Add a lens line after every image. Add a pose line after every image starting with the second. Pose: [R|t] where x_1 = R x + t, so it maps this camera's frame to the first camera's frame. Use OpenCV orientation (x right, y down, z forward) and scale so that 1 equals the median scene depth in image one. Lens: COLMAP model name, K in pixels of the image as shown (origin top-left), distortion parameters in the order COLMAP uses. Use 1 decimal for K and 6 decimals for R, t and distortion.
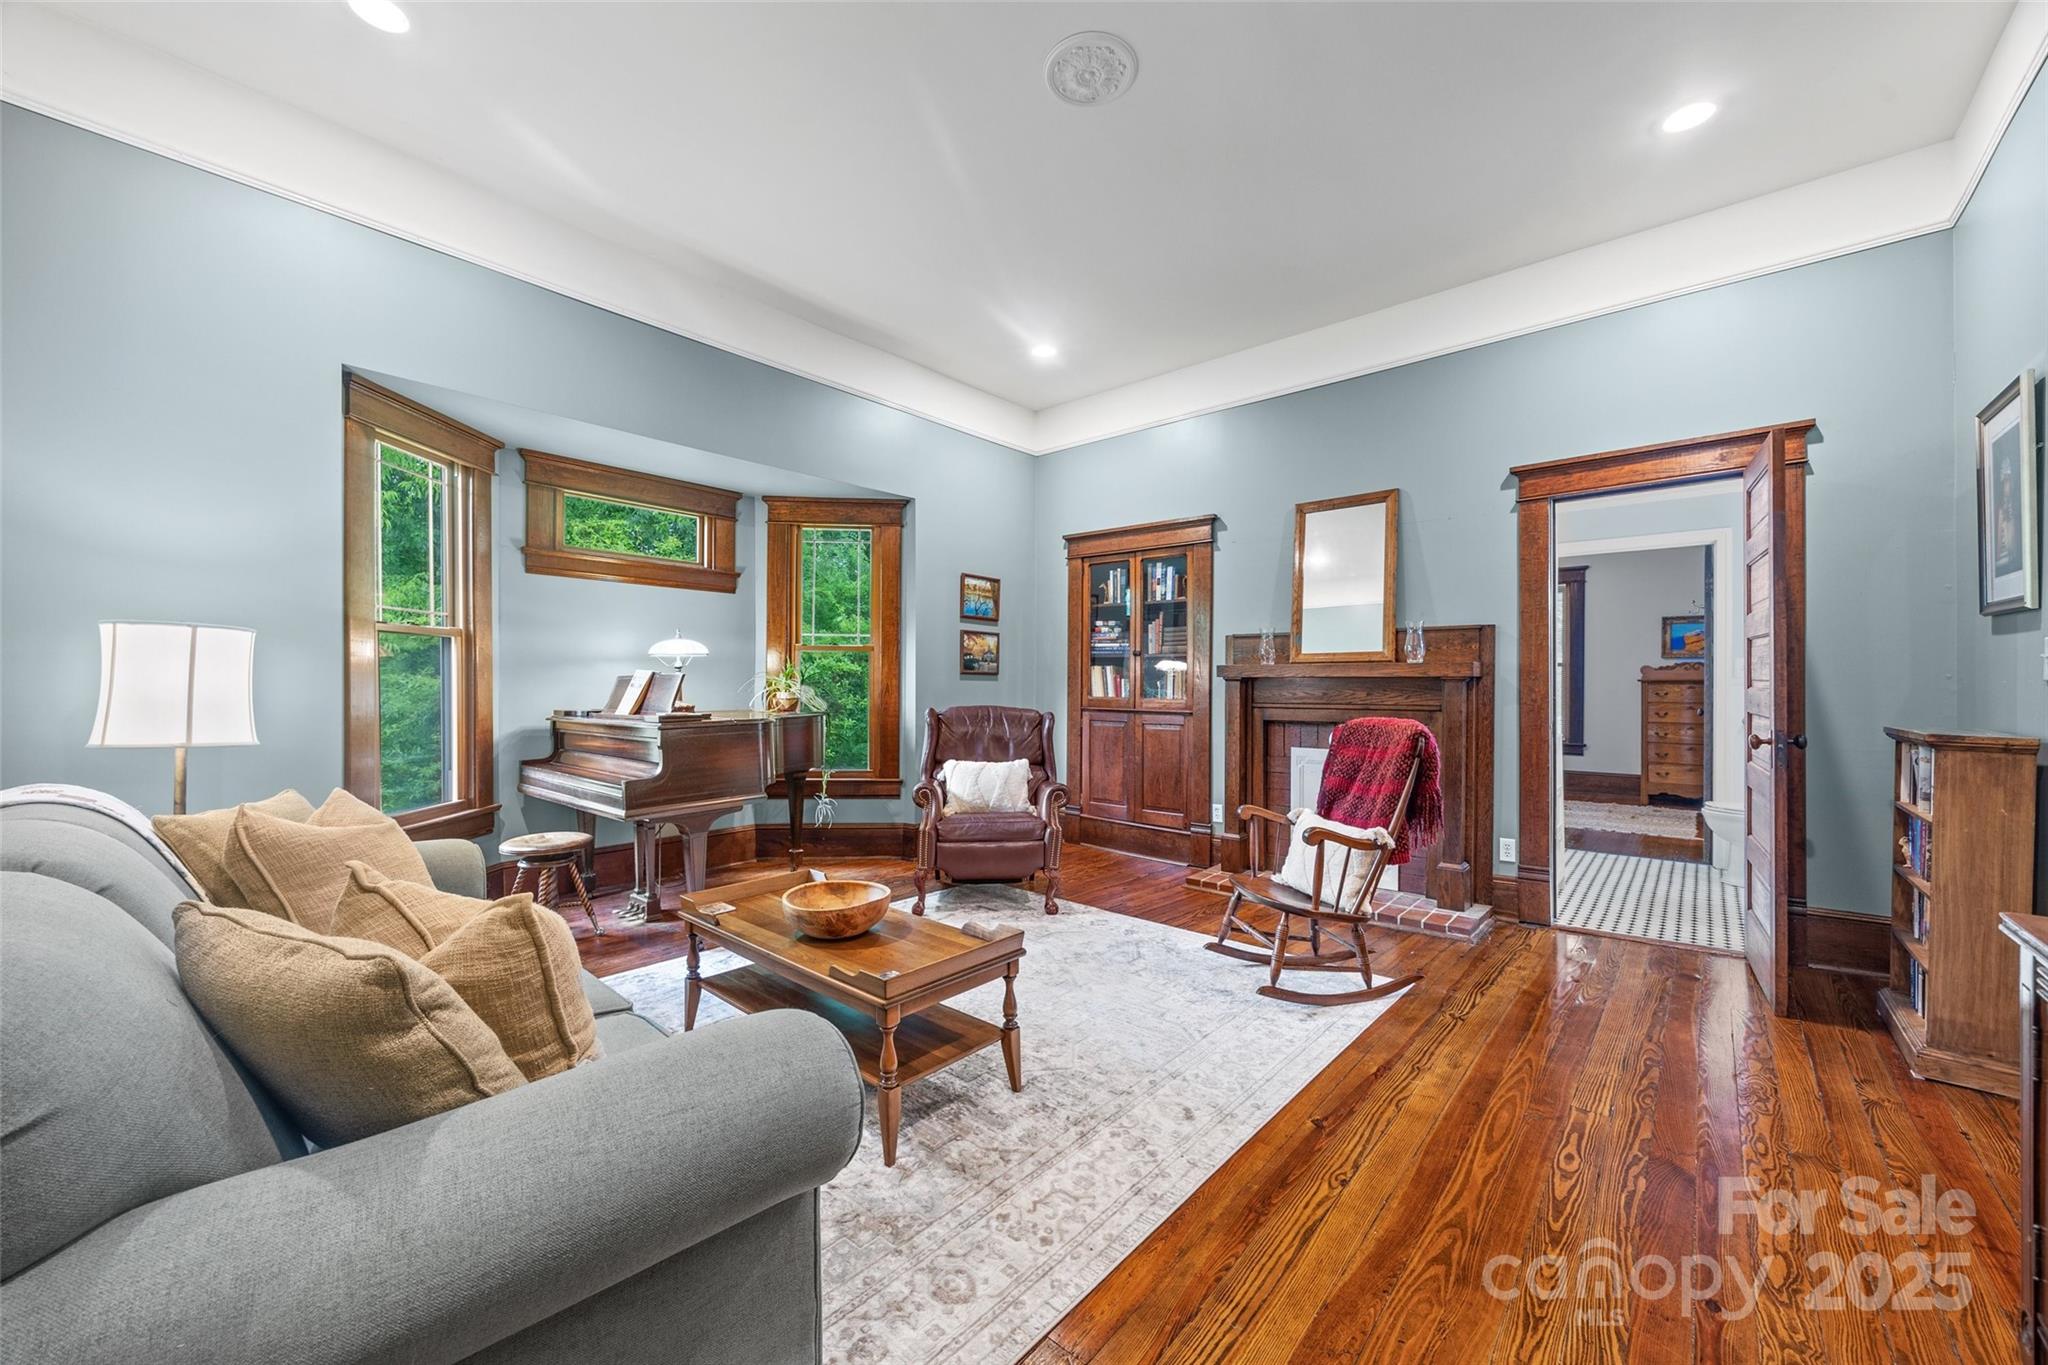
lens RADIAL K [[773.6, 0, 1037.6], [0, 773.6, 689.2], [0, 0, 1]] dist [-0.003408, -0.000089]
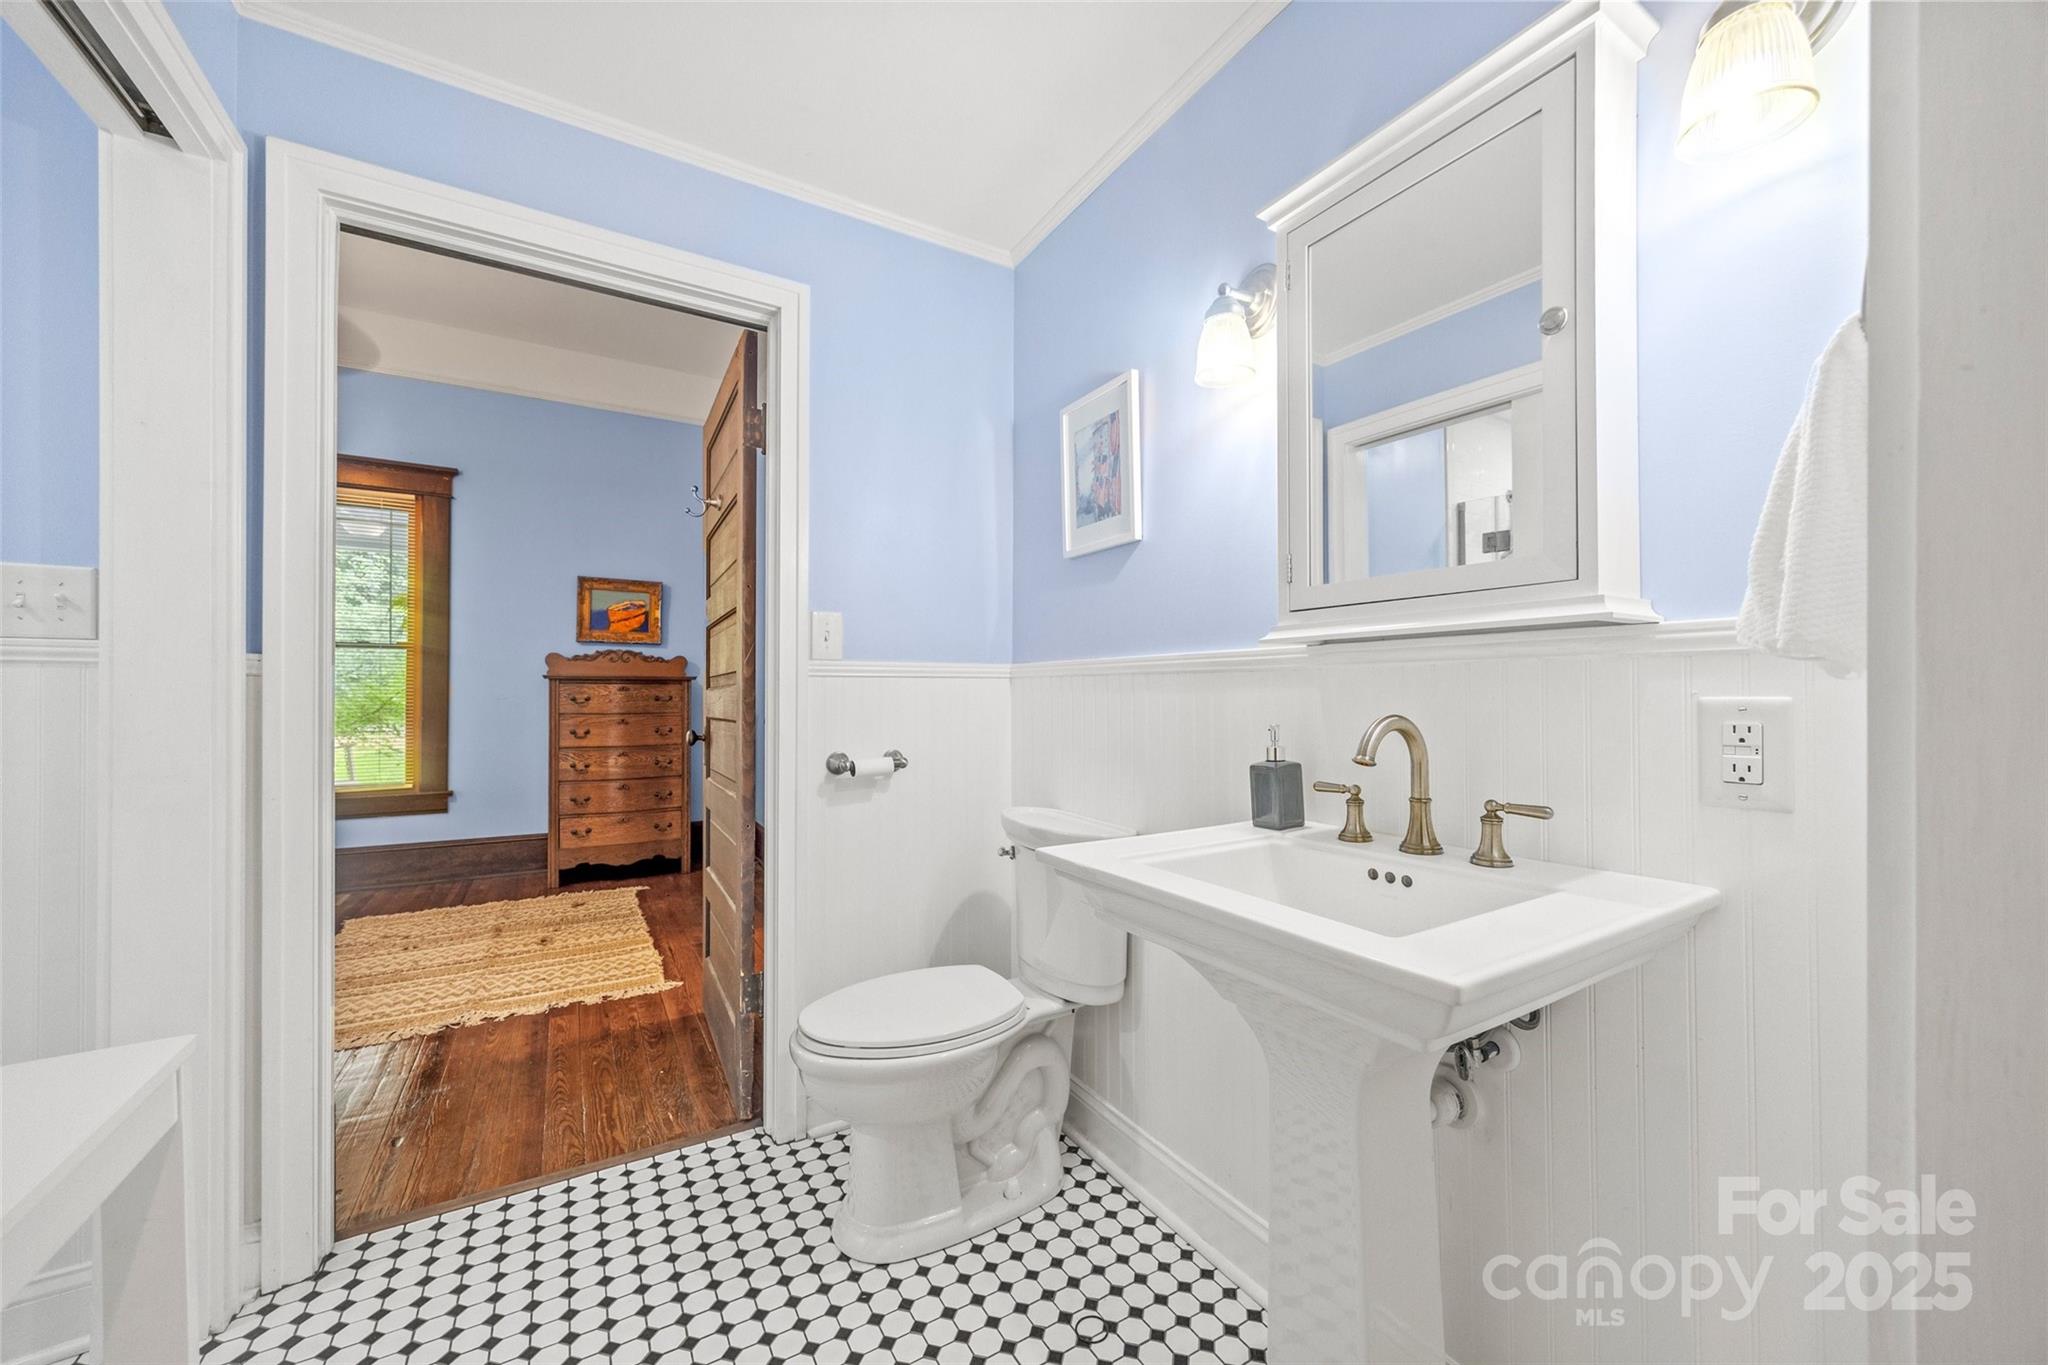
lens RADIAL K [[773.6, 0, 1041.9], [0, 773.6, 687.6], [0, 0, 1]] dist [-0.003408, -0.000089]
pose [[0.309377, 0.002887, 0.950935, 0.337430], [0.000018, 0.999995, -0.003041, -0.001279], [-0.950940, 0.000958, 0.309375, 0.458719]]
